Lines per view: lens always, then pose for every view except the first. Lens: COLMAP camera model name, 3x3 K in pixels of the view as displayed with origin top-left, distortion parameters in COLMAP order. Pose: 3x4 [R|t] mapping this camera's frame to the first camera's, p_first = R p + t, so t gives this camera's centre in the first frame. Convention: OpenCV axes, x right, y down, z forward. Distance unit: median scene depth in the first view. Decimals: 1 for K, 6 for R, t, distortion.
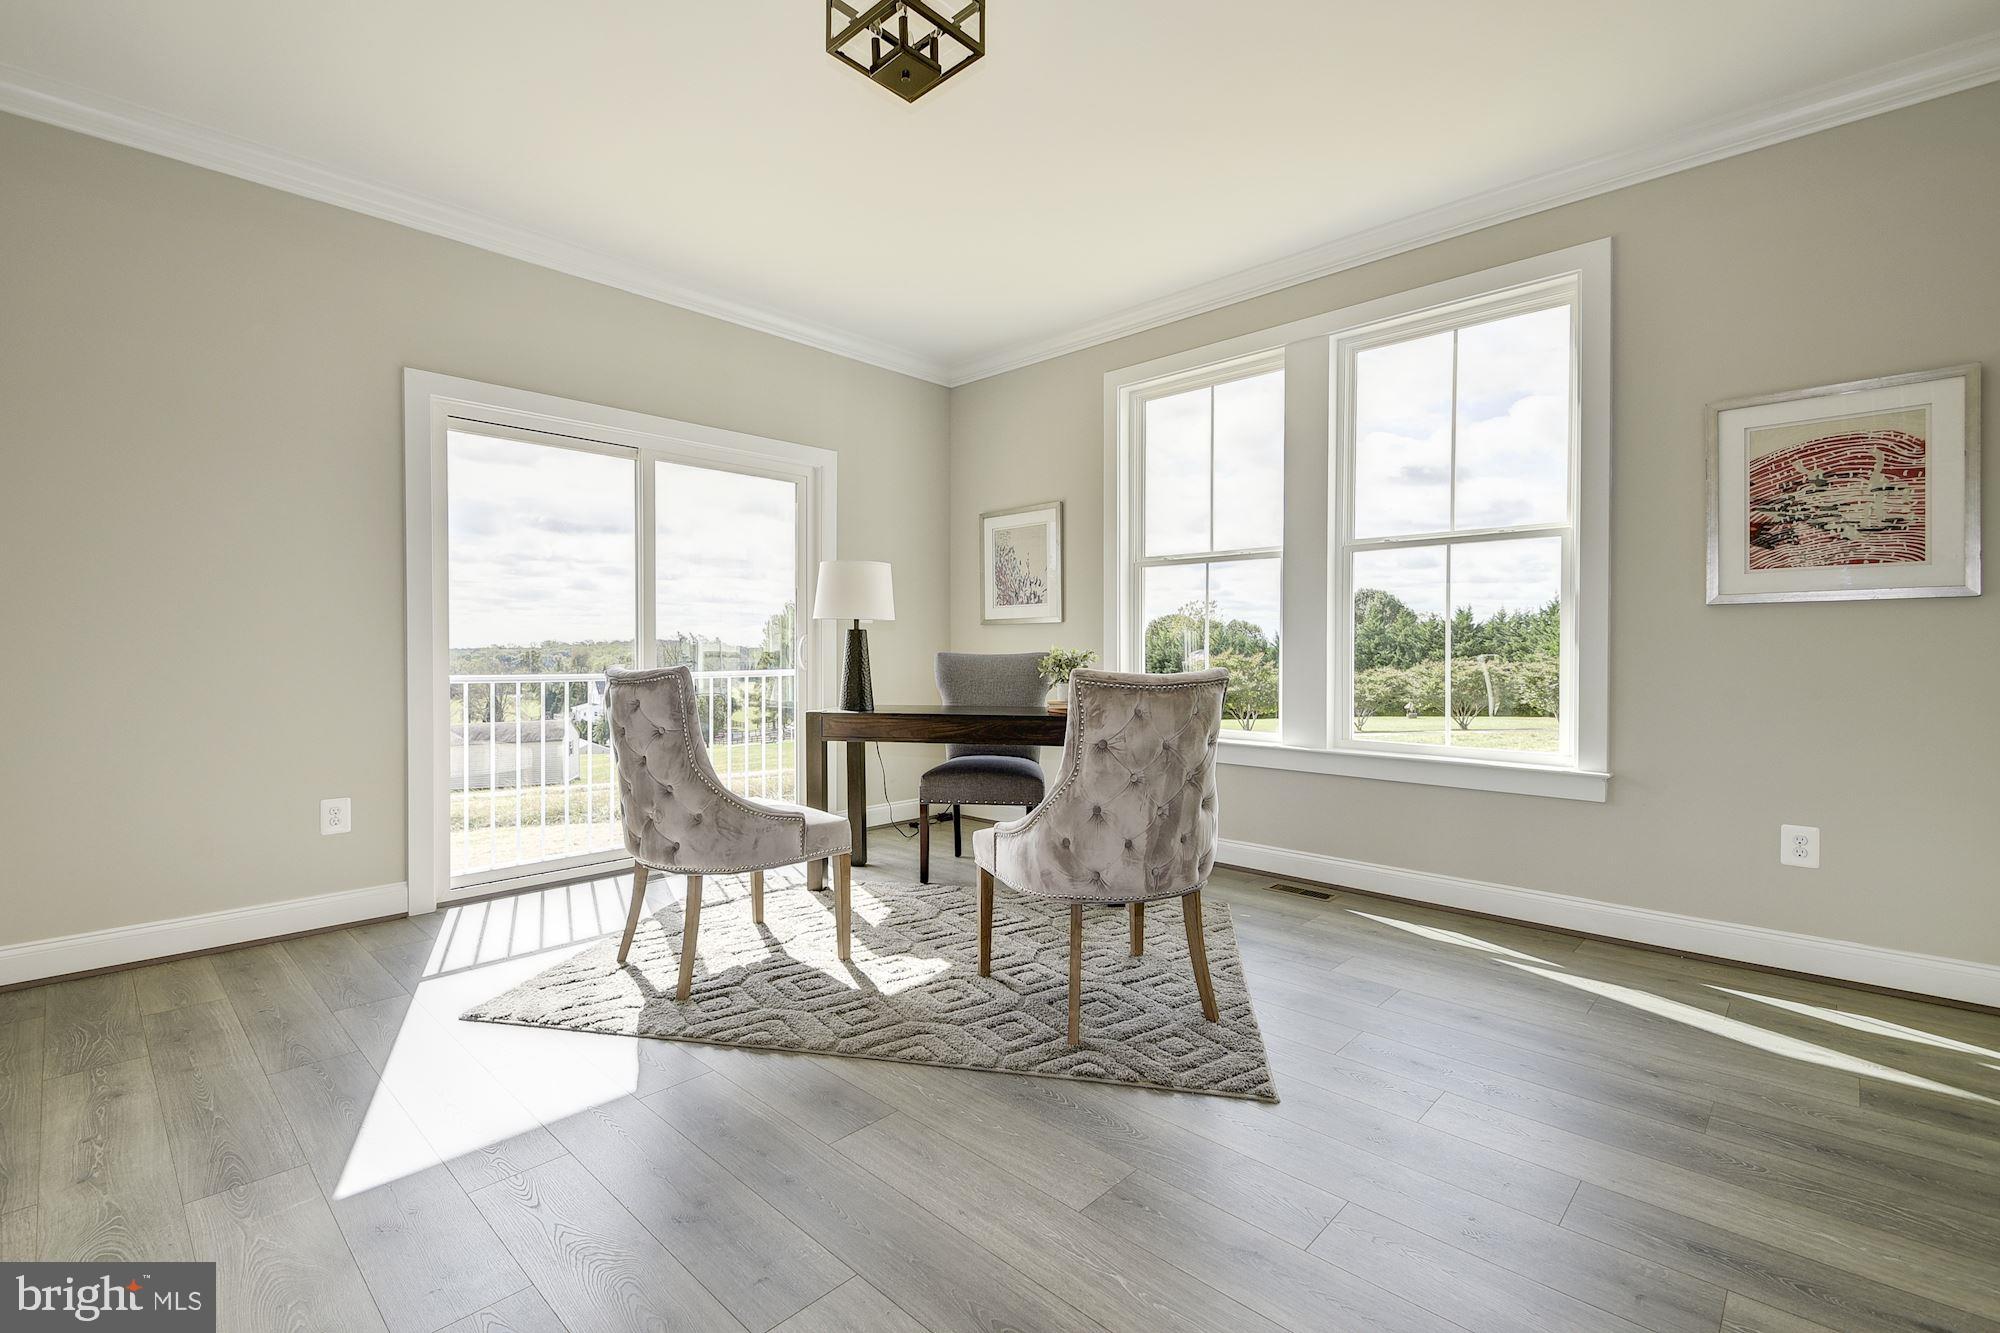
lens RADIAL K [[889.6, 0, 997.9], [0, 889.6, 649.2], [0, 0, 1]] dist [0.007083, -0.001655]
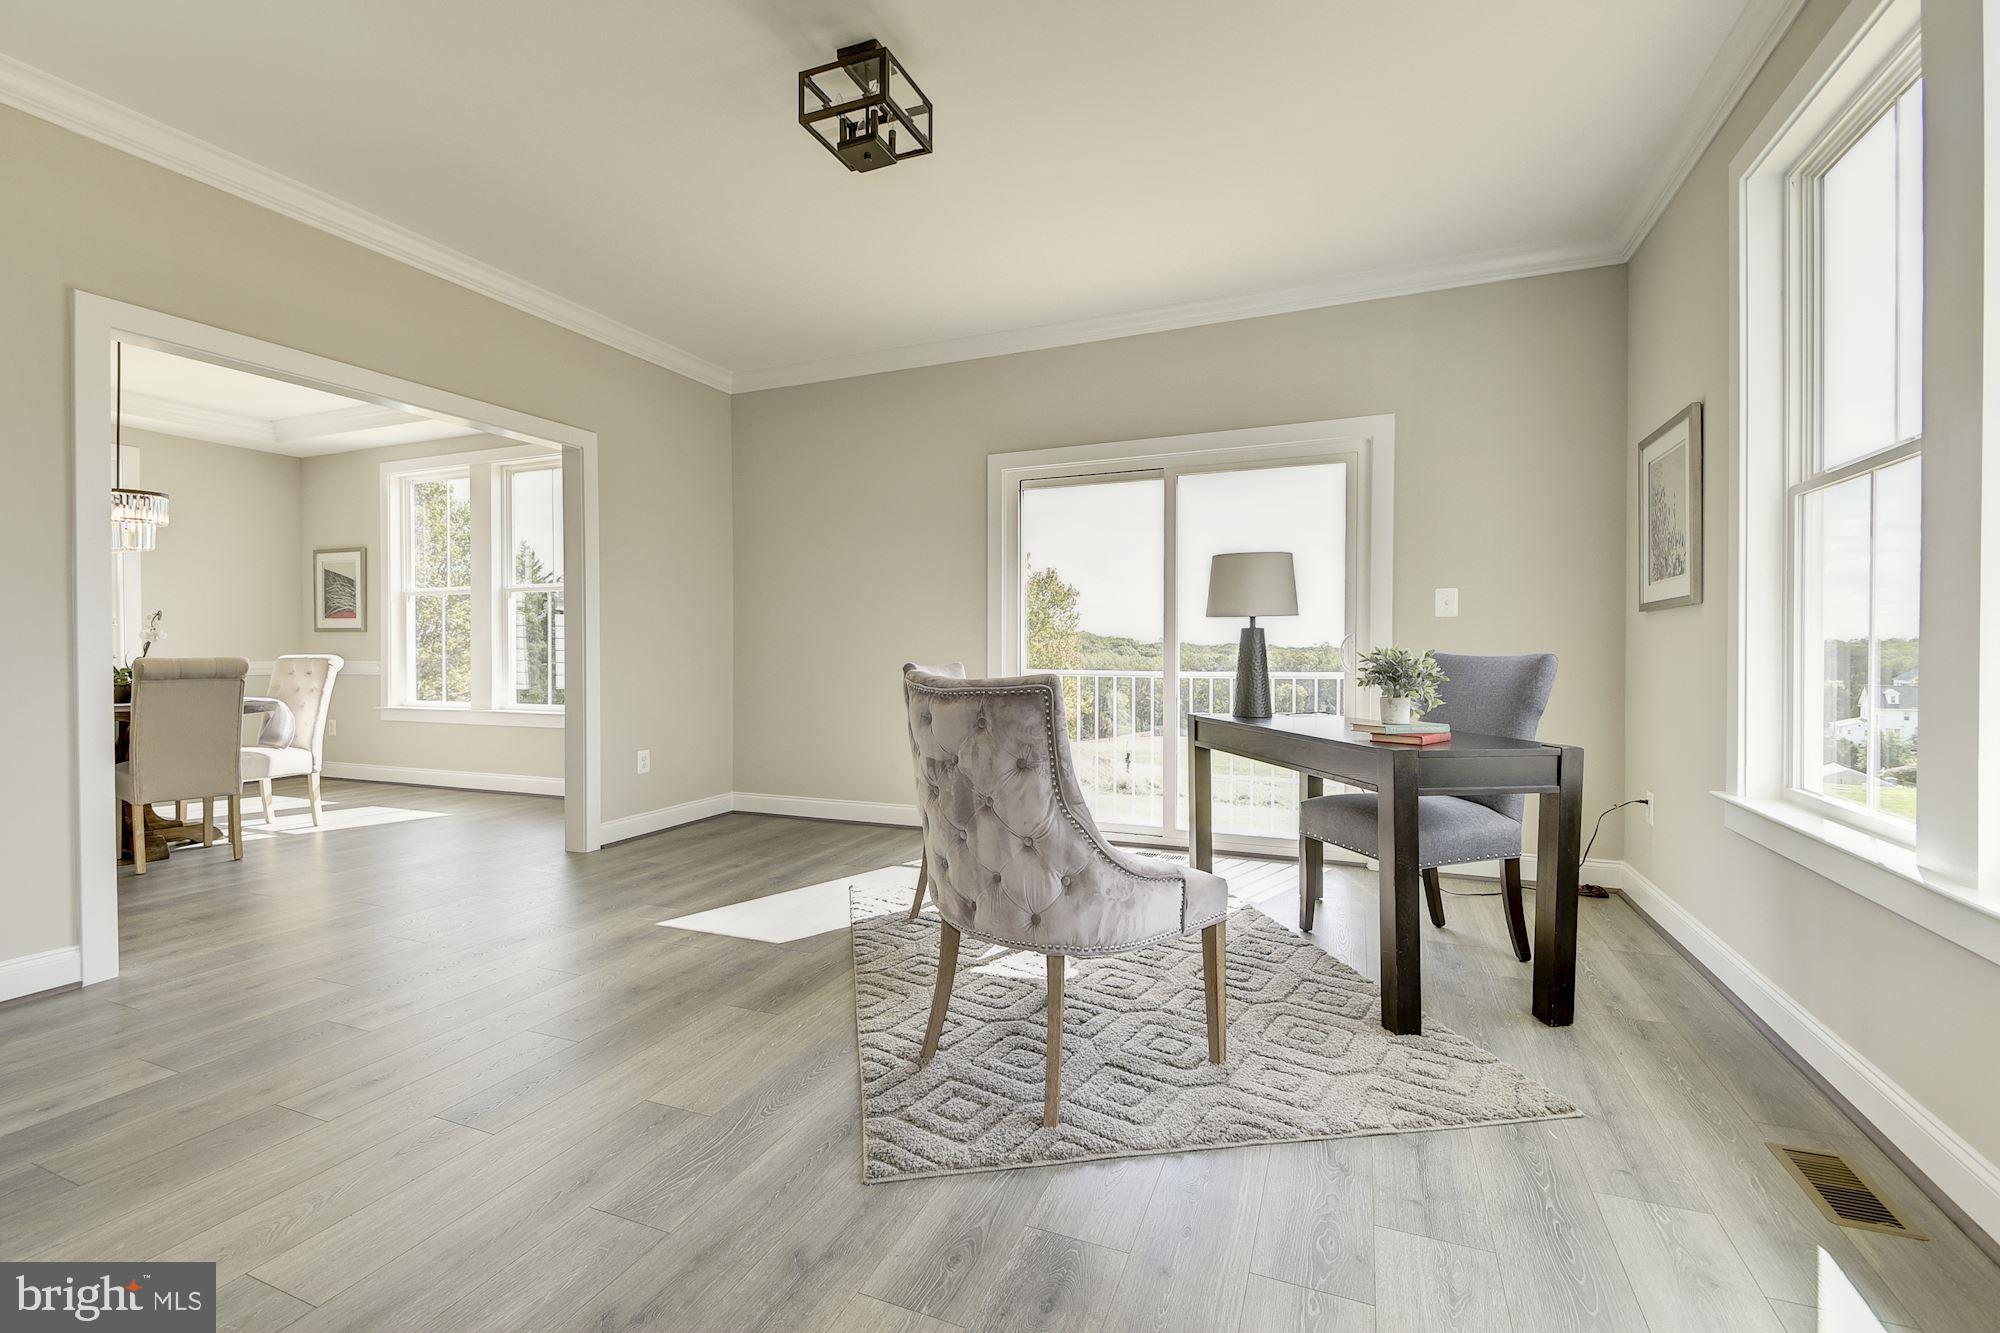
lens RADIAL K [[889.6, 0, 969.2], [0, 889.6, 672.8], [0, 0, 1]] dist [0.007083, -0.001655]
pose [[0.337566, 0.017660, -0.941136, 0.608943], [-0.001411, 0.999832, 0.018256, 0.007535], [0.941301, -0.004834, 0.337535, 0.440846]]
